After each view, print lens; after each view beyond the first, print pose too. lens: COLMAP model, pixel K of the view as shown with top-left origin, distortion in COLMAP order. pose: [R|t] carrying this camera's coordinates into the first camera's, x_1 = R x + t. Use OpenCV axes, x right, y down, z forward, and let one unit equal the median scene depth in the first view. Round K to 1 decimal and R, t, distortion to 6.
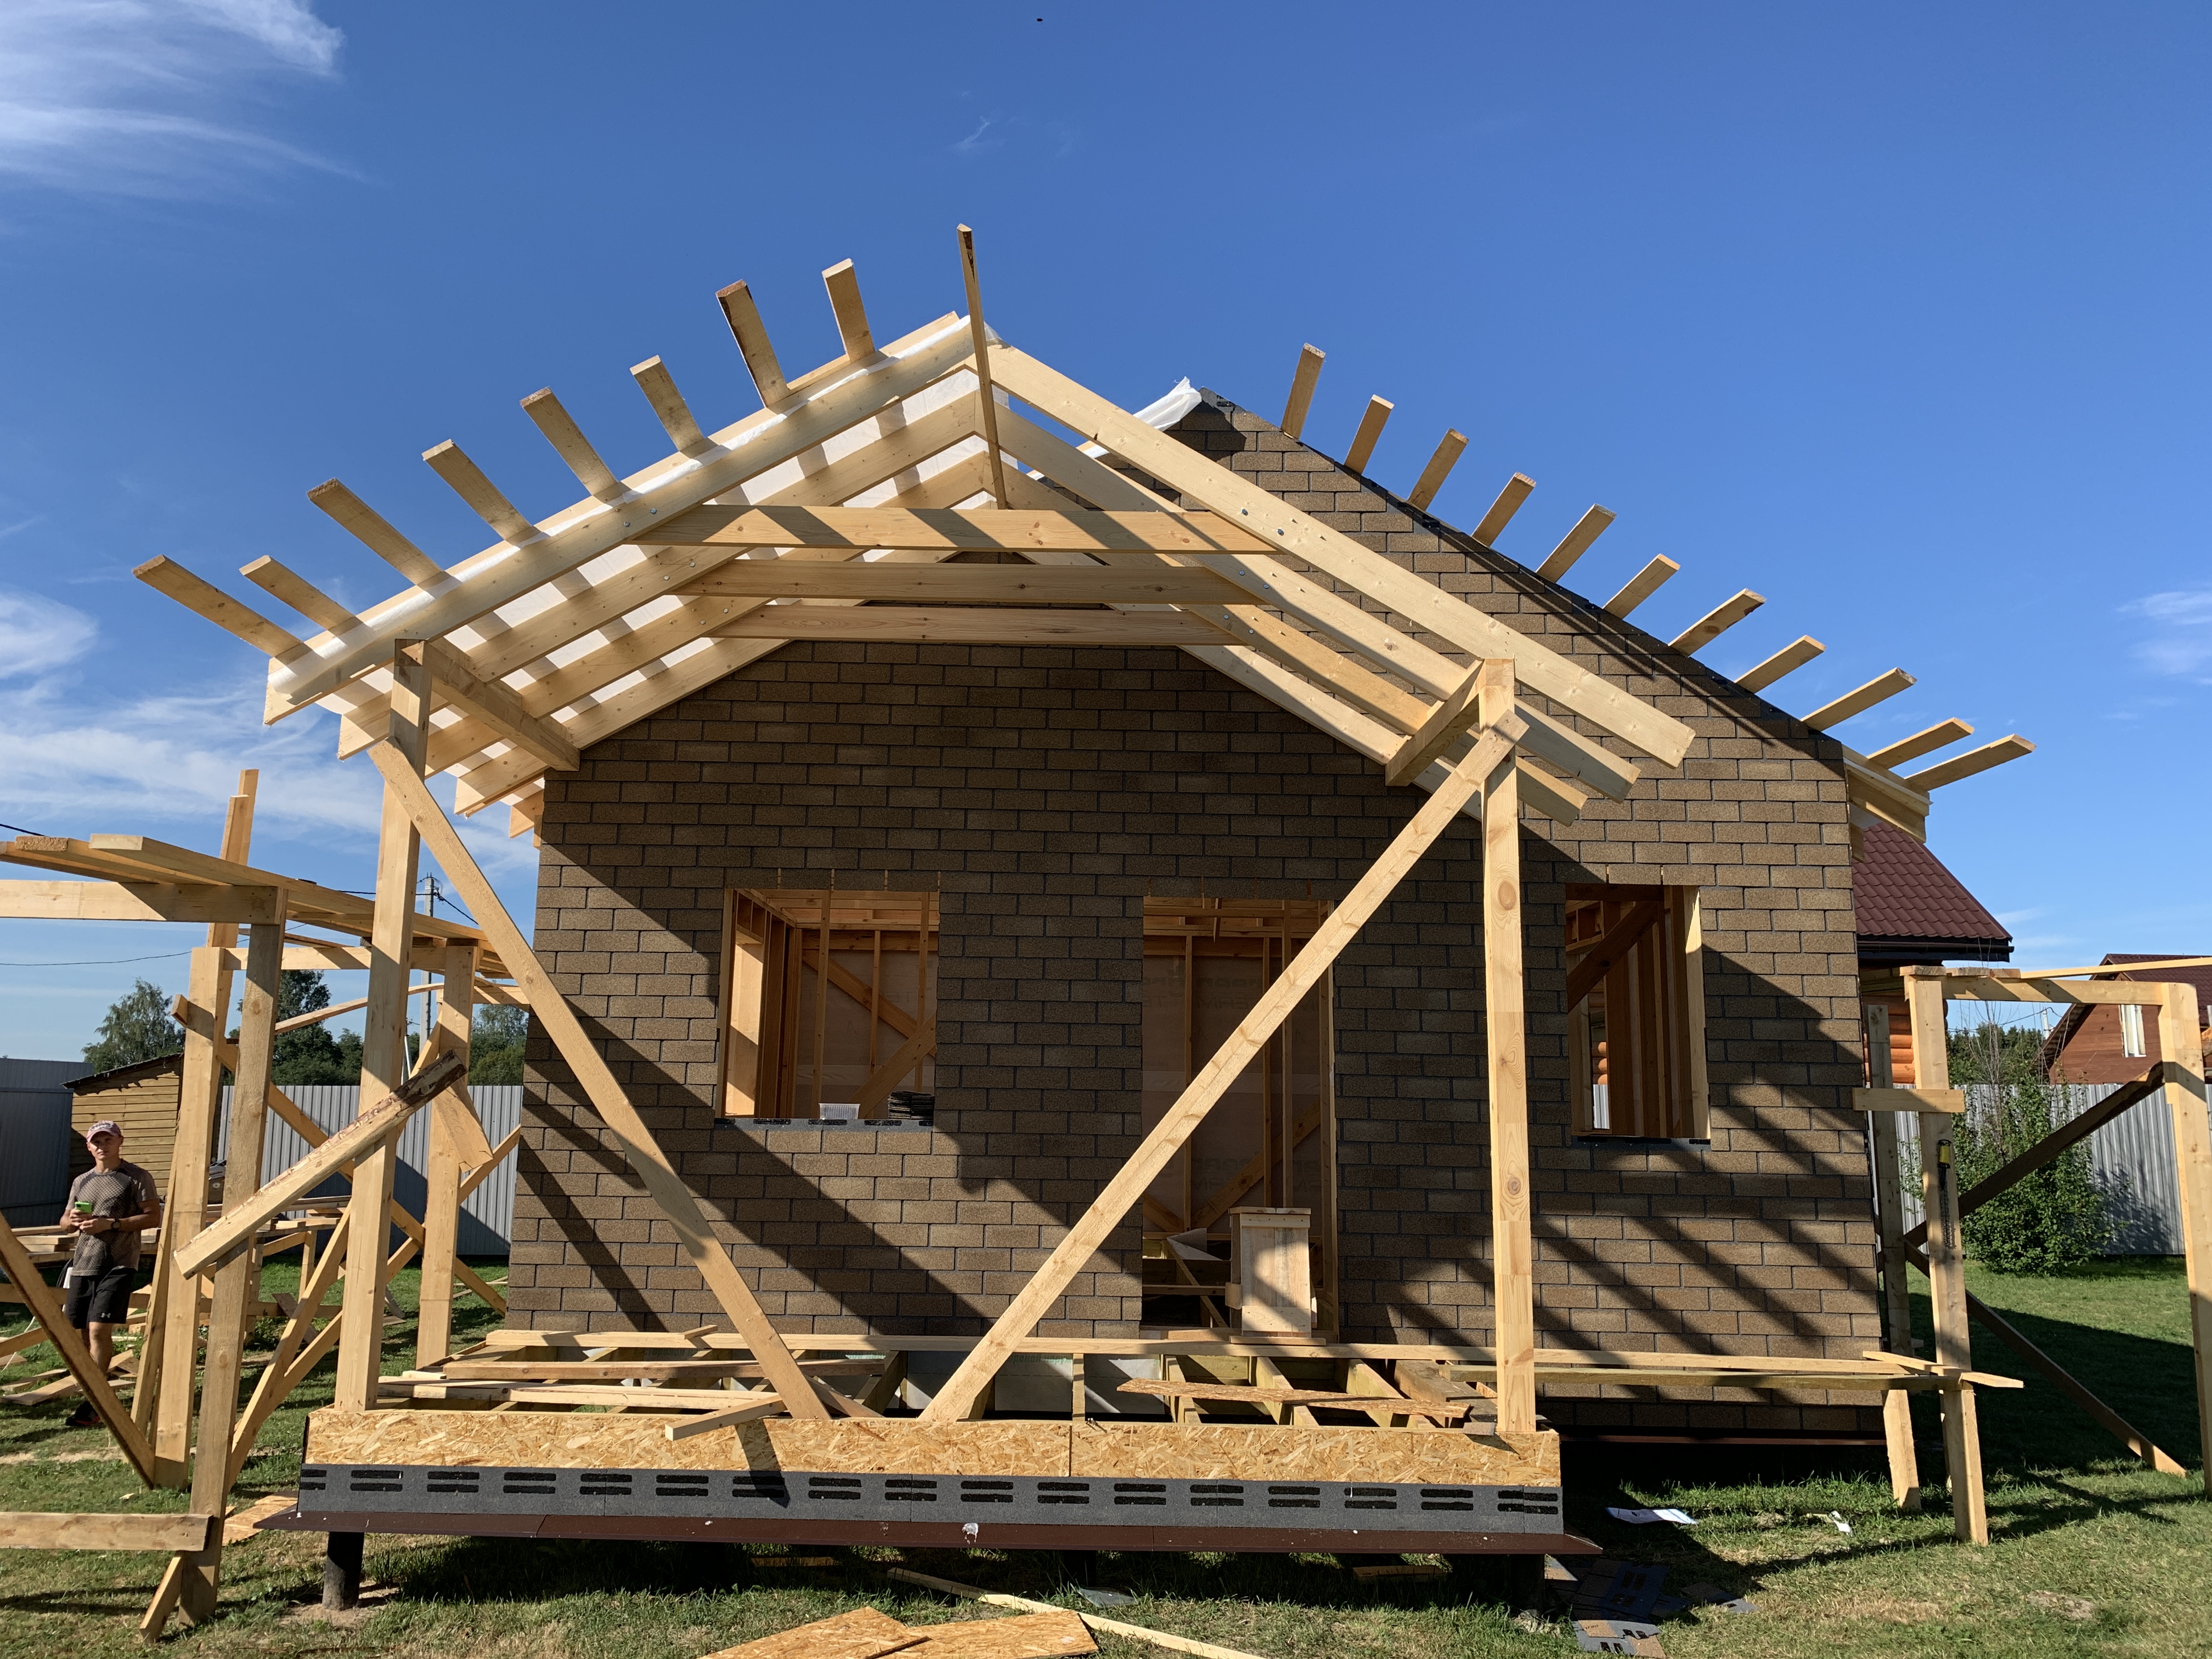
lens RADIAL K [[1705.2, 0, 1083.0], [0, 1705.2, 820.0], [0, 0, 1]] dist [0.026233, -0.045216]
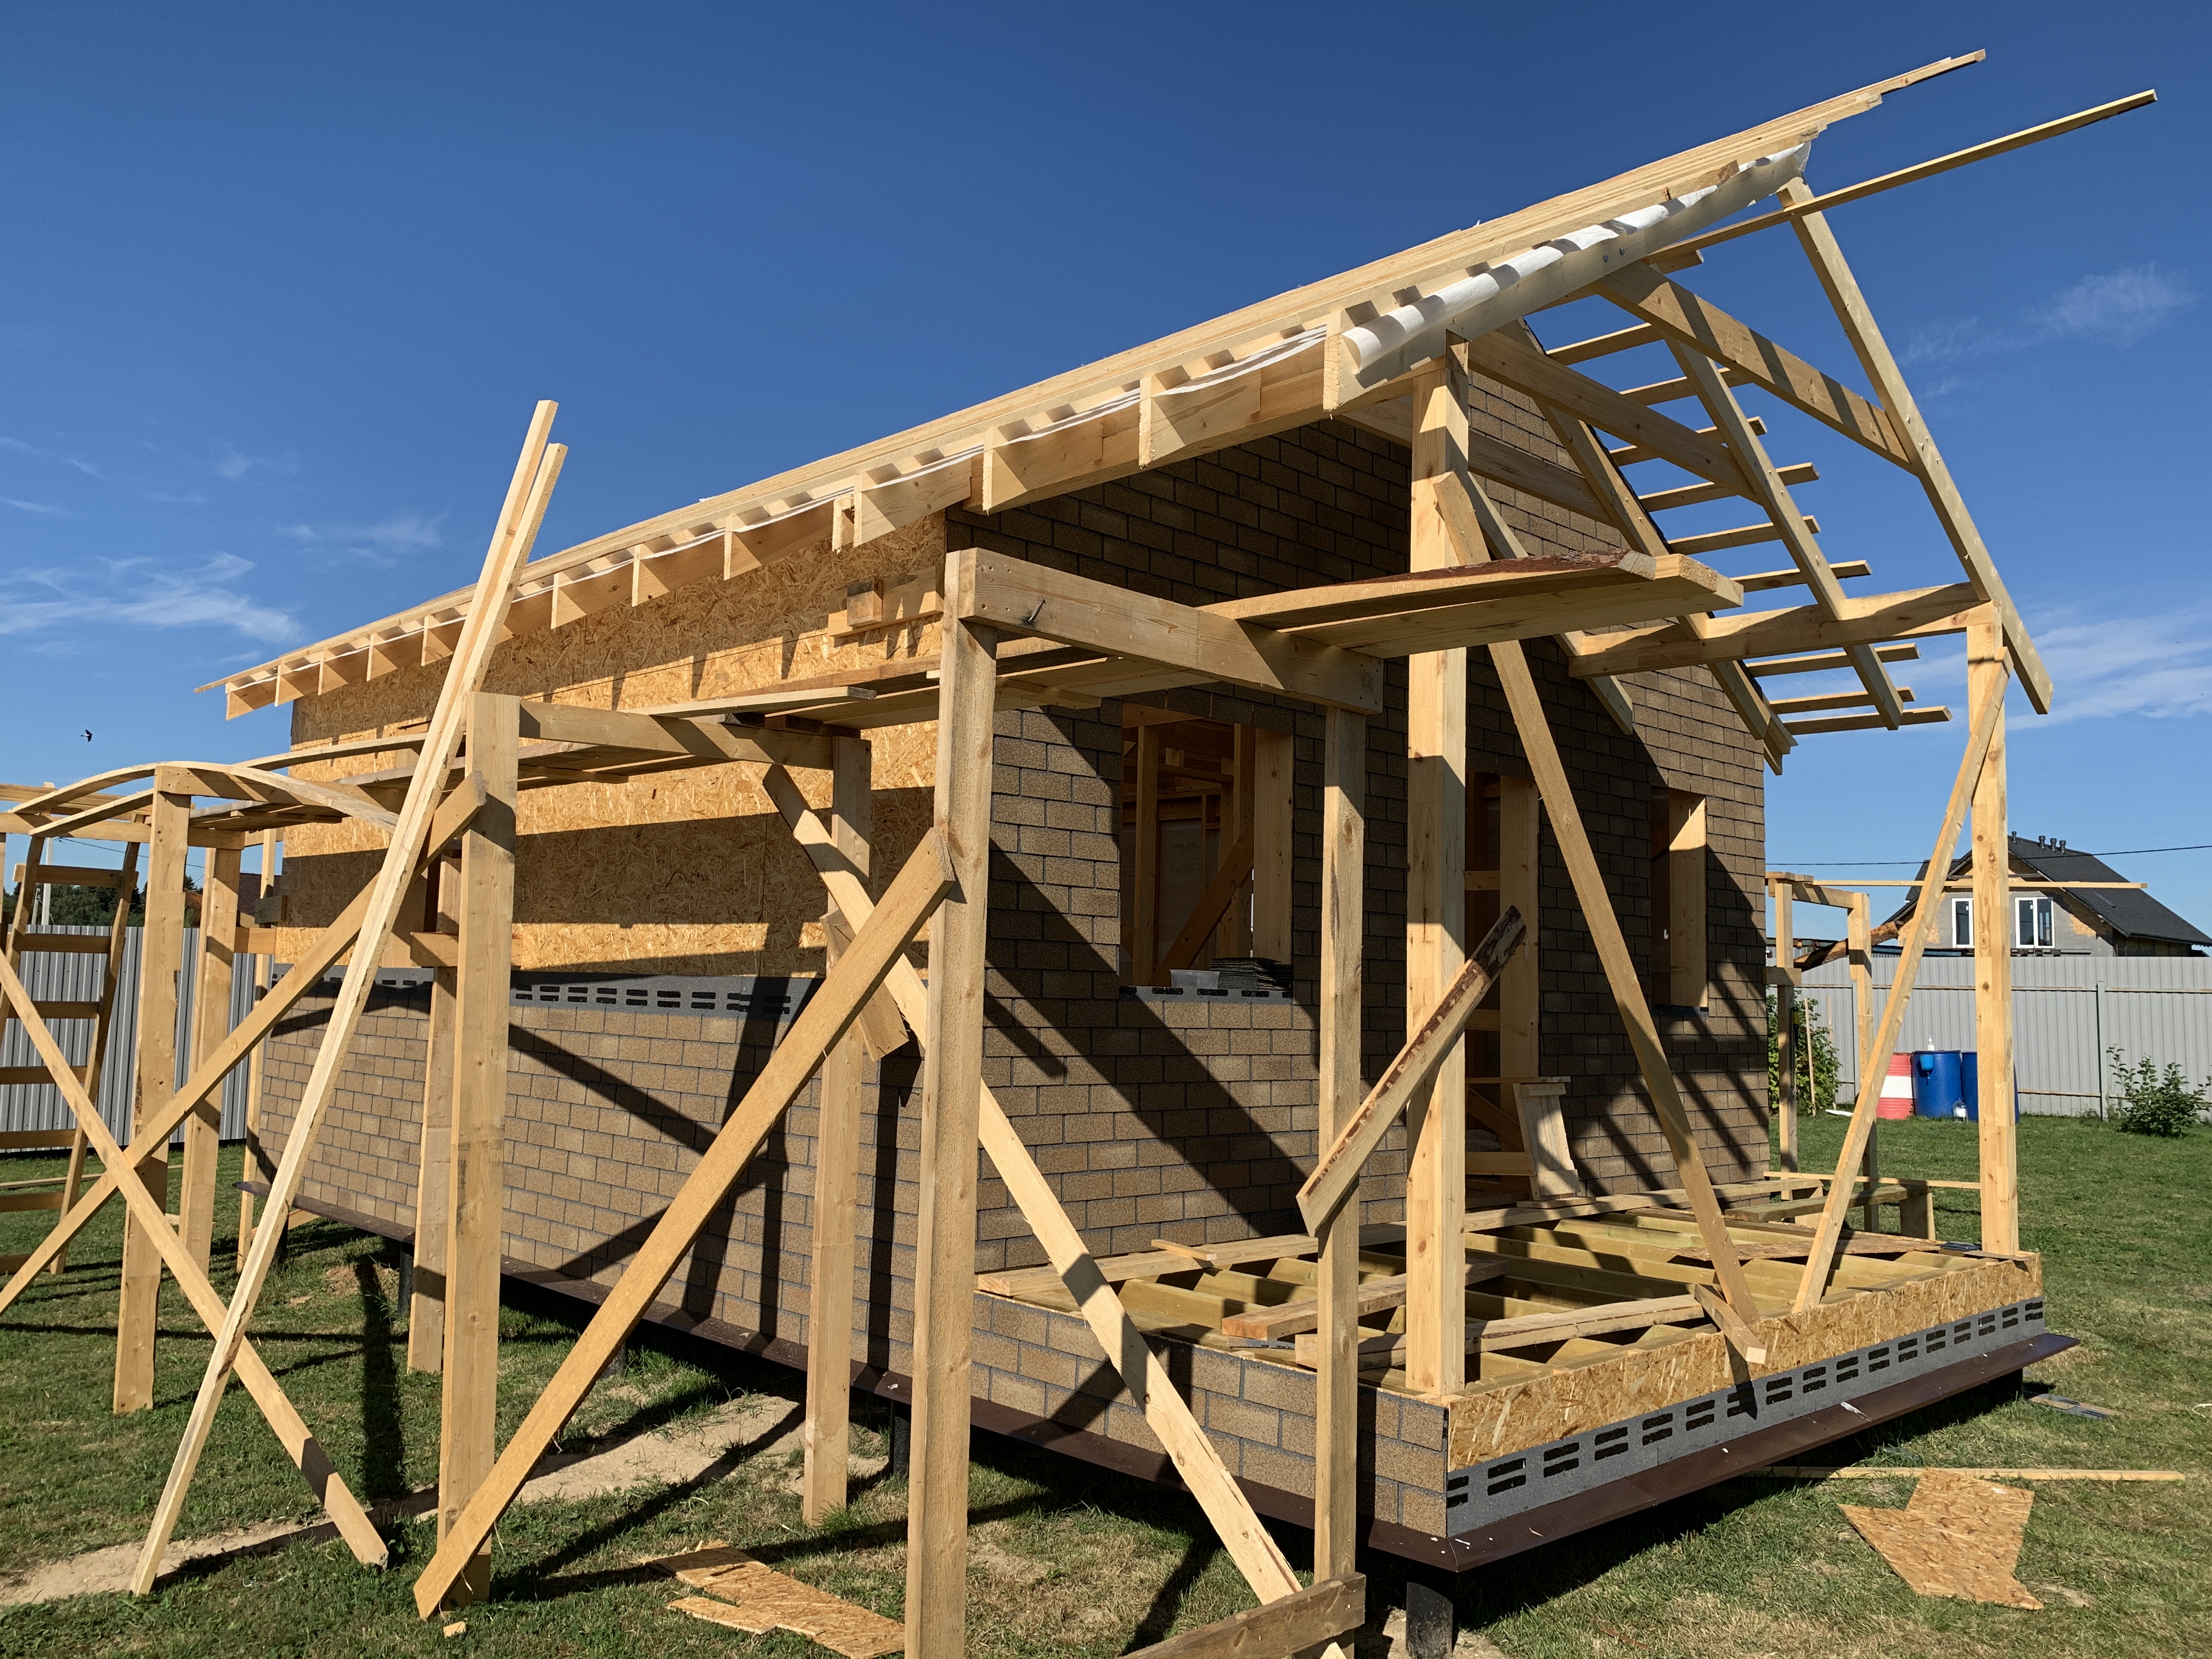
lens RADIAL K [[1705.2, 0, 1094.8], [0, 1705.2, 835.9], [0, 0, 1]] dist [0.026233, -0.045216]
pose [[0.730420, 0.065170, 0.679882, -0.767093], [-0.125942, 0.991219, 0.040291, 0.073665], [-0.671286, -0.115055, 0.732214, 0.429804]]
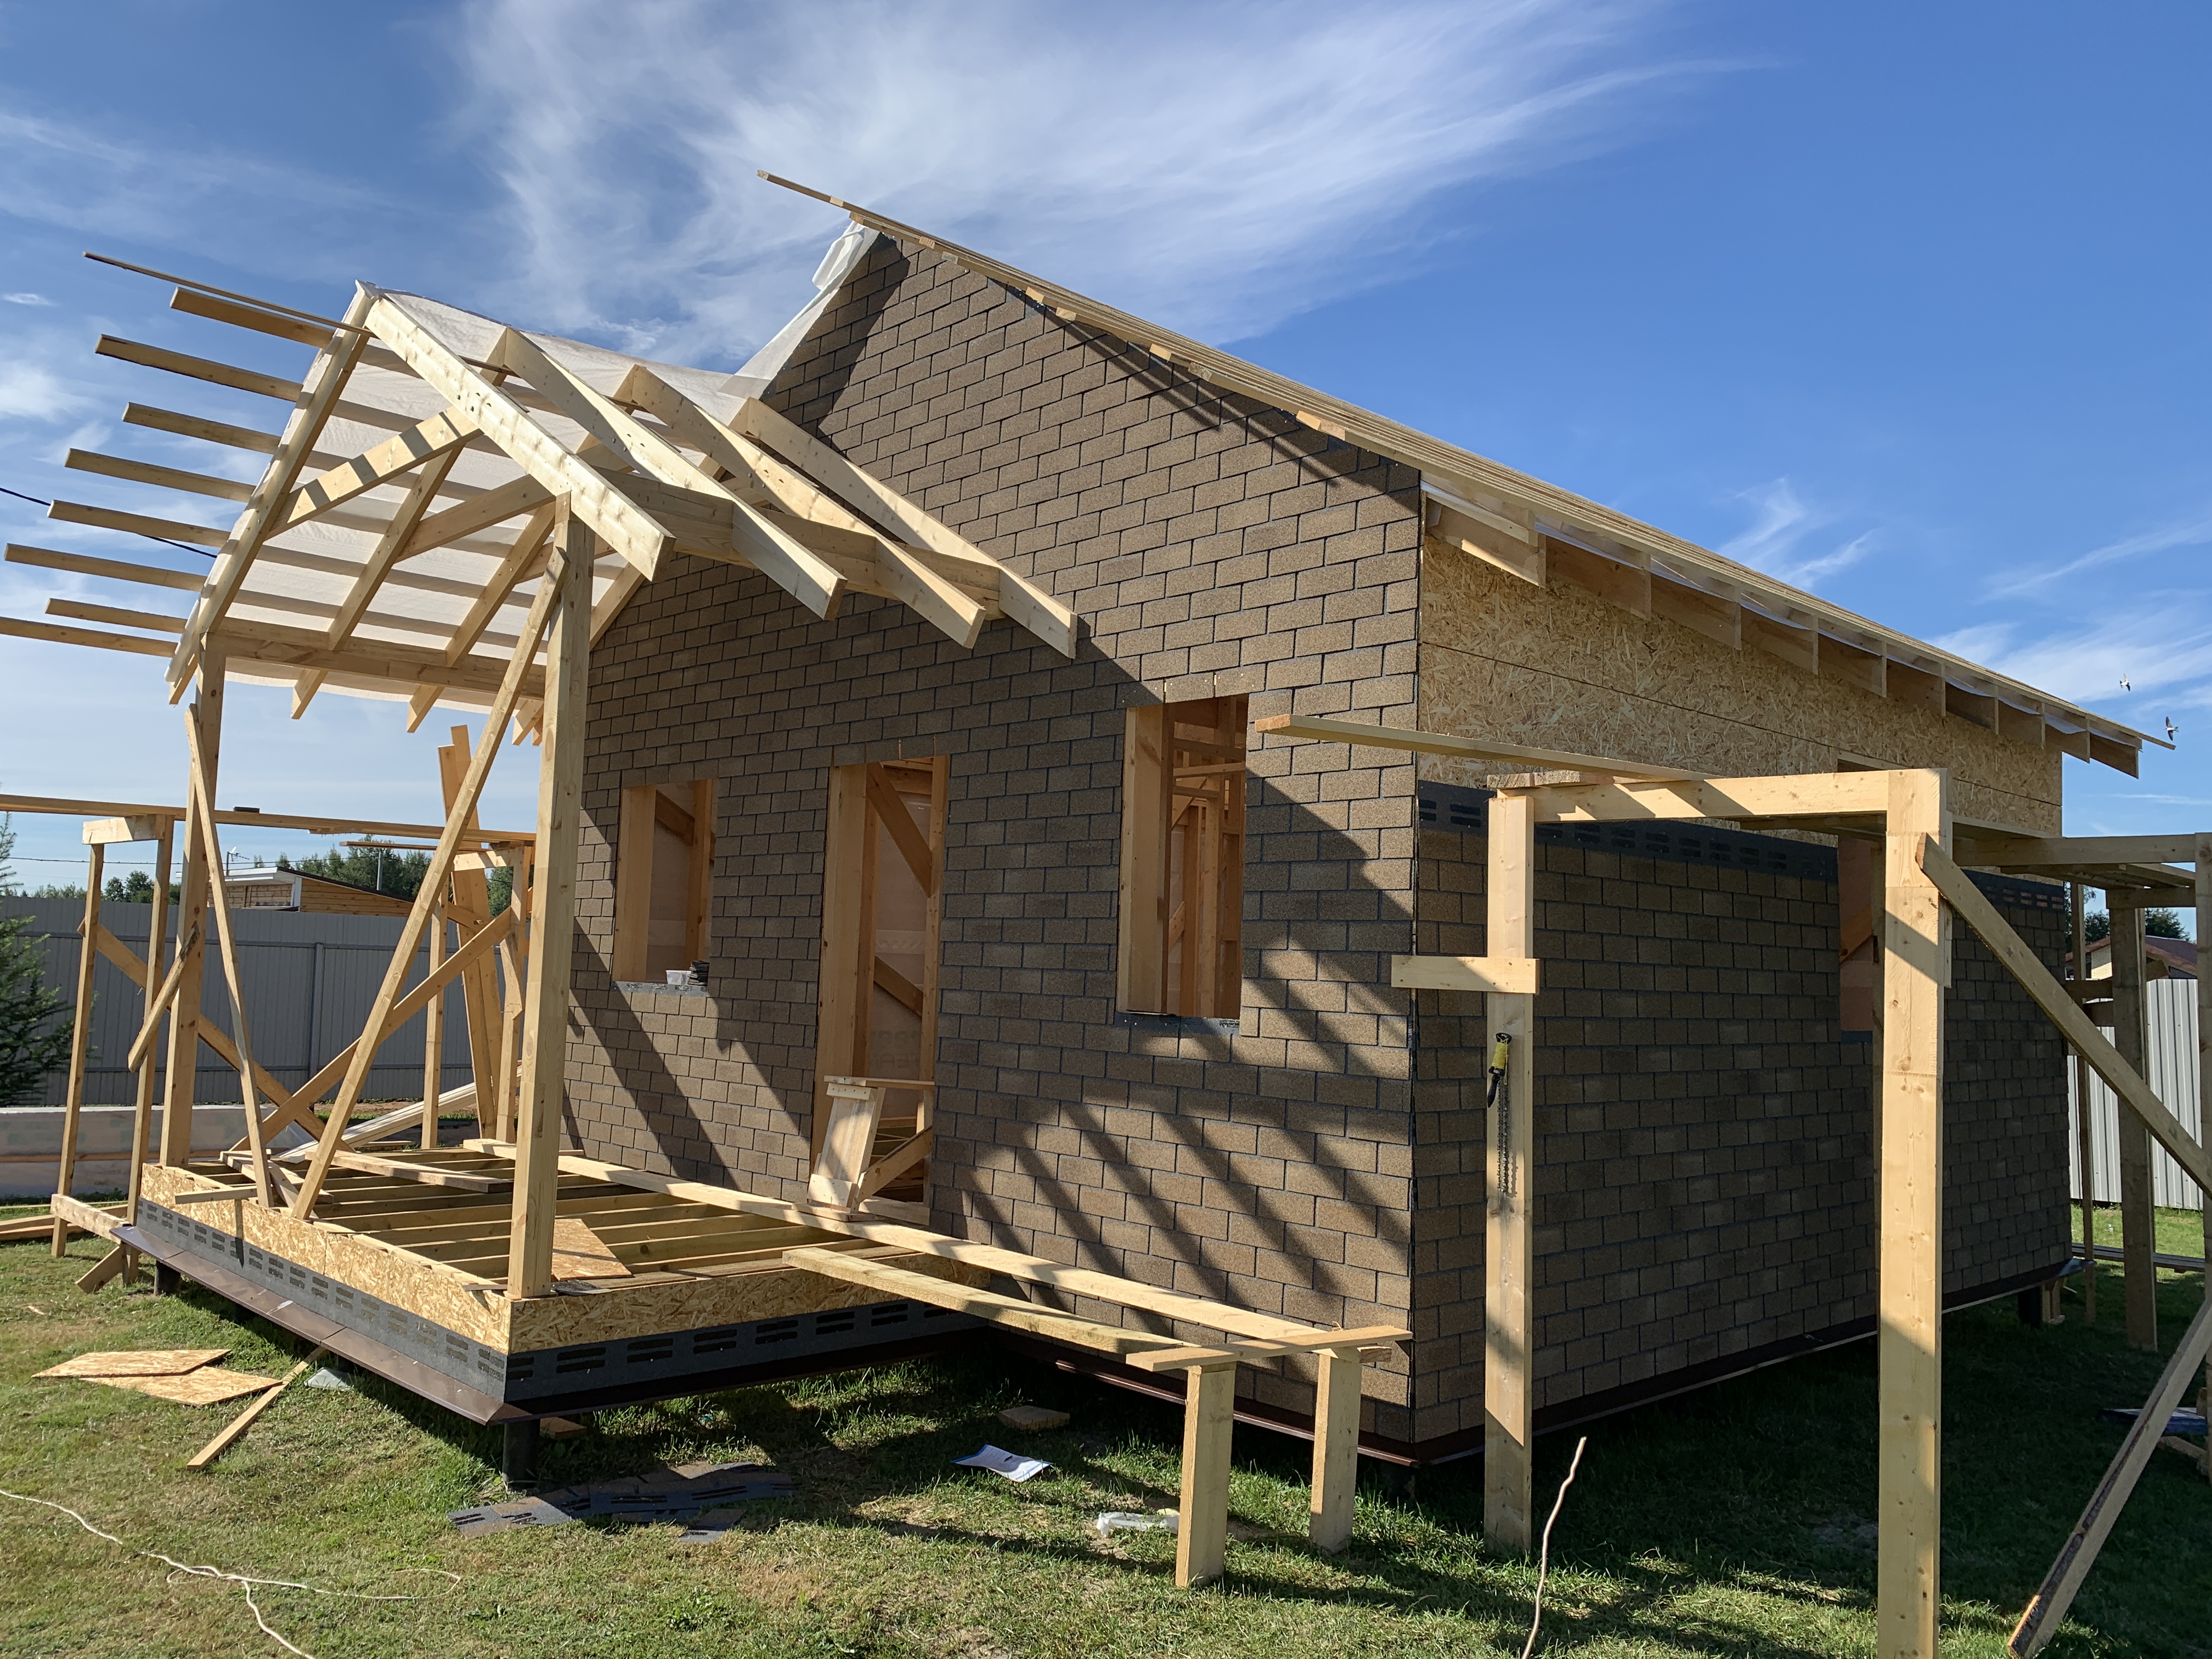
lens RADIAL K [[1705.2, 0, 1114.9], [0, 1705.2, 820.0], [0, 0, 1]] dist [0.026233, -0.045216]
pose [[0.684940, -0.058347, -0.726259, 0.892941], [0.103583, 0.994462, 0.017797, 0.077548], [0.721198, -0.087418, 0.687191, 0.442740]]
